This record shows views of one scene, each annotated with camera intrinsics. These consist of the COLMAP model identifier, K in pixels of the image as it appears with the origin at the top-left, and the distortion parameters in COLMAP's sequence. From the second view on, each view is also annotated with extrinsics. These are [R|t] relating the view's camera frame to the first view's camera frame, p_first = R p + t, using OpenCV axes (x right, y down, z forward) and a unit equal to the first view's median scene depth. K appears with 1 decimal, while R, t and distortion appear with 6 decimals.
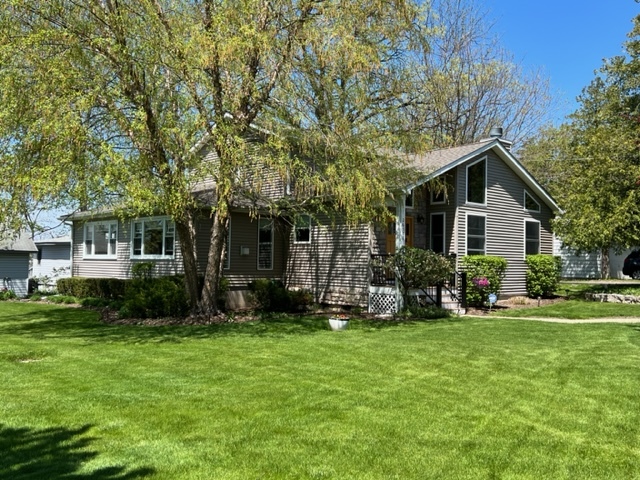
lens RADIAL K [[605.1, 0, 314.8], [0, 605.1, 241.6], [0, 0, 1]] dist [0.067672, 0.000000]
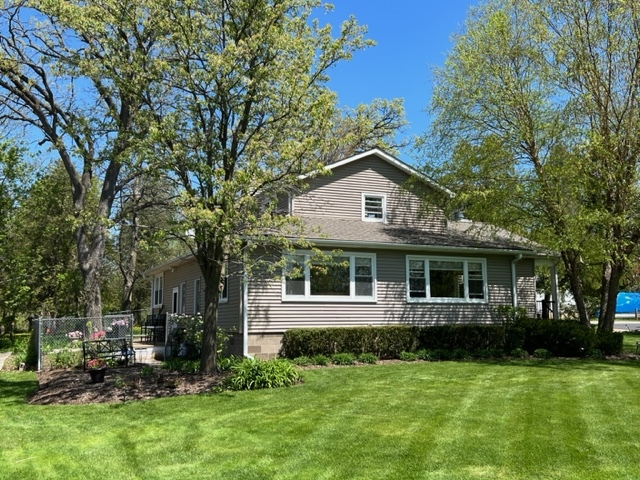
lens RADIAL K [[629.4, 0, 319.6], [0, 629.4, 238.8], [0, 0, 1]] dist [0.092224, 0.000000]
pose [[0.325056, 0.104958, 0.939852, -1.423133], [-0.023933, 0.994417, -0.102774, 0.041708], [-0.945392, 0.010914, 0.325753, 1.017176]]
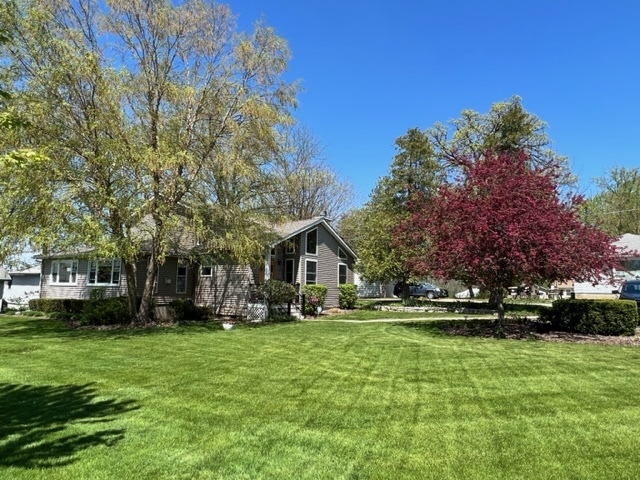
lens RADIAL K [[389.8, 0, 310.0], [0, 389.8, 240.3], [0, 0, 1]] dist [0.004814, -0.002078]
pose [[0.970305, 0.031089, 0.239879, -0.006314], [-0.010193, 0.996080, -0.087862, -0.004792], [-0.241671, 0.082808, 0.966819, -0.078380]]
